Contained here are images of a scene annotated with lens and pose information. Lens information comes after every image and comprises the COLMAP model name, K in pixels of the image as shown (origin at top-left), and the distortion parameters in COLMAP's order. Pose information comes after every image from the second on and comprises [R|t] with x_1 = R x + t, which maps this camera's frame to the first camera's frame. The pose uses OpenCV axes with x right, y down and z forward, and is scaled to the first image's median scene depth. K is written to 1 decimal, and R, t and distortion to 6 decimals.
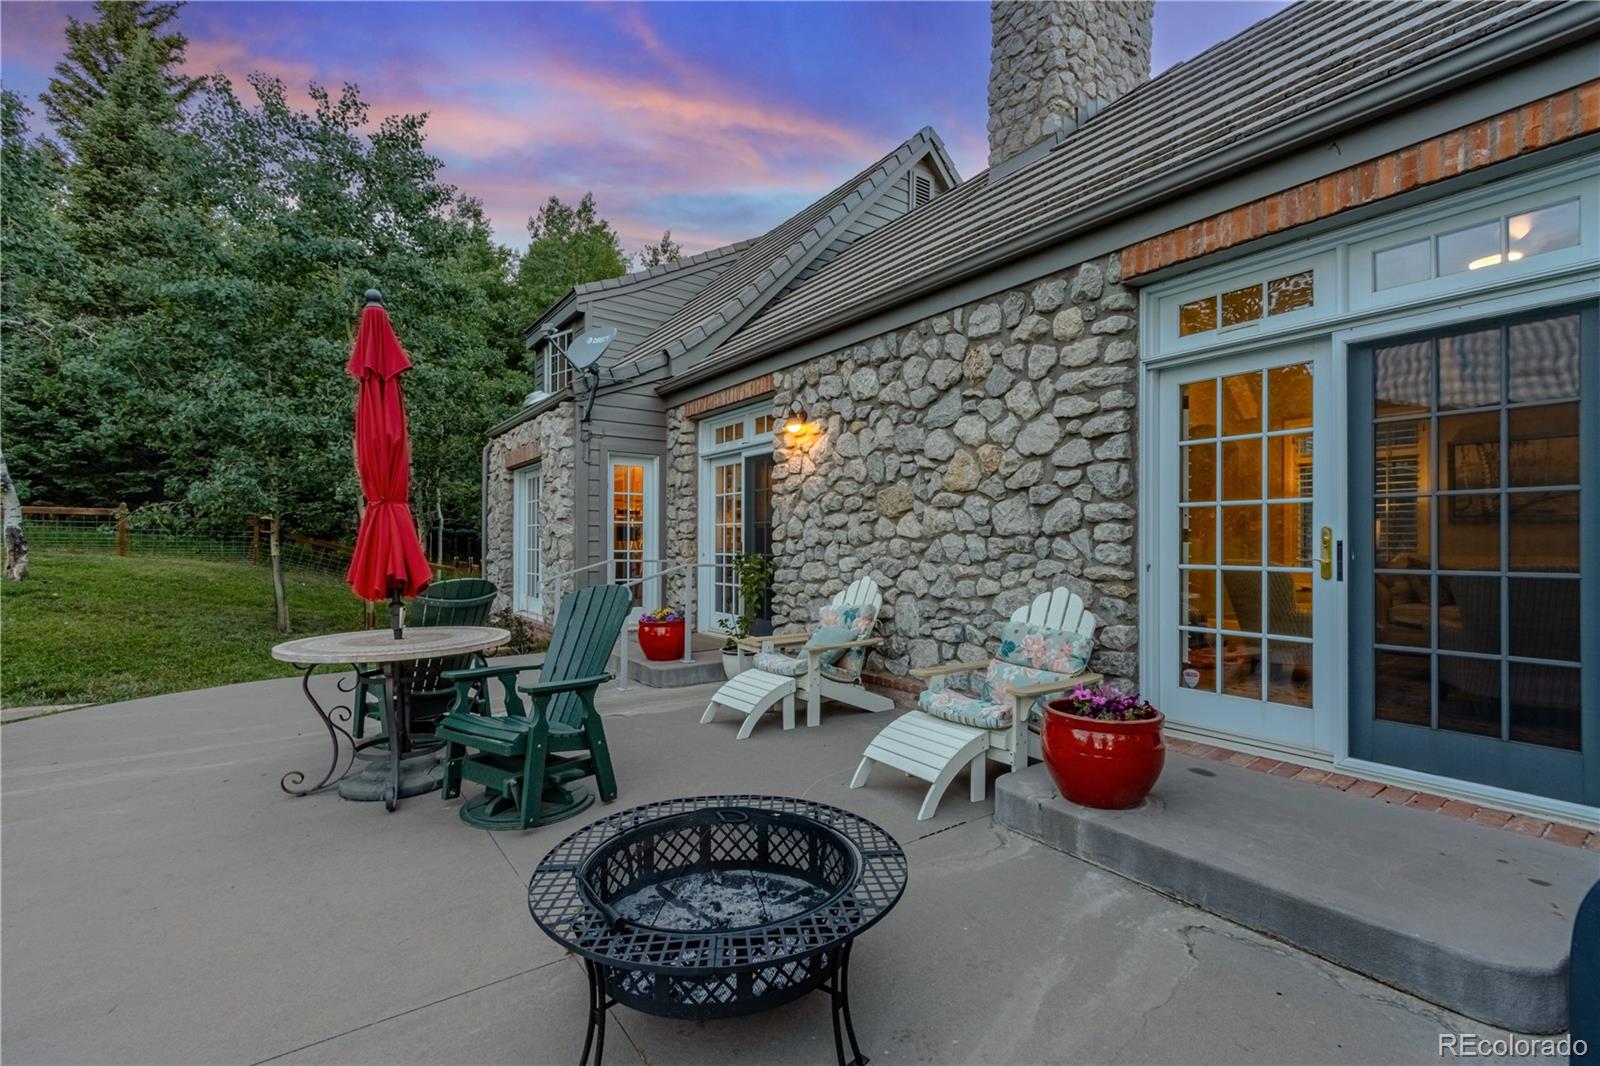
lens RADIAL K [[726.5, 0, 800.0], [0, 726.5, 533.0], [0, 0, 1]] dist [-0.001035, 0.000020]
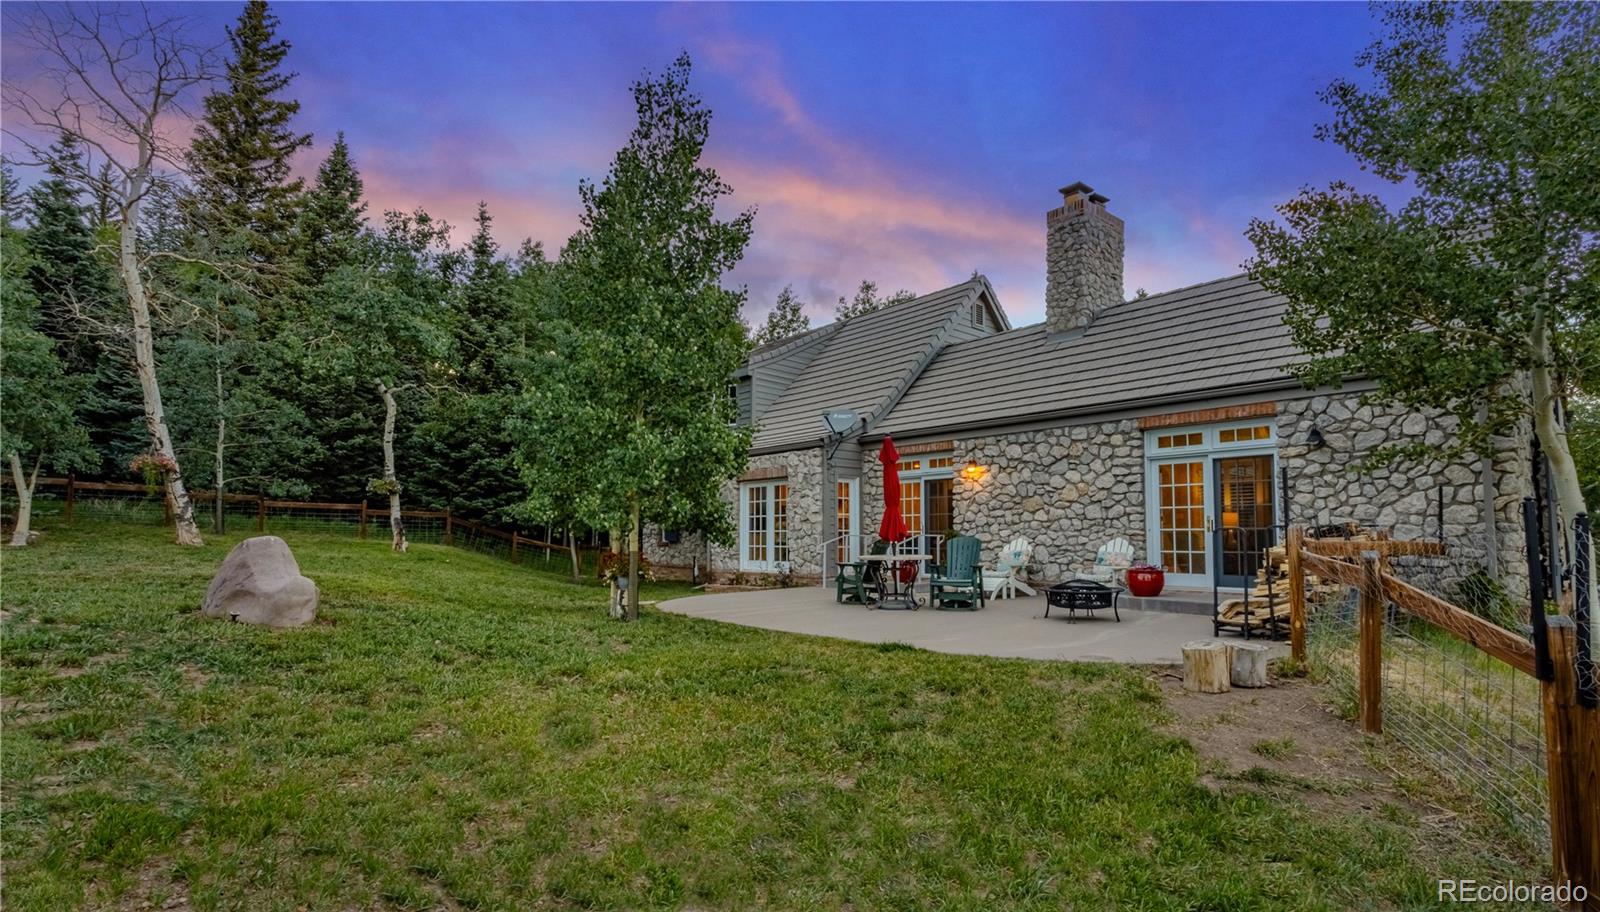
lens RADIAL K [[750.5, 0, 783.2], [0, 750.5, 489.8], [0, 0, 1]] dist [0.000670, 0.000066]
pose [[0.995791, 0.003303, 0.091592, -0.967291], [0.001189, 0.998801, -0.048945, 0.025864], [-0.091643, 0.048848, 0.994593, -1.424077]]
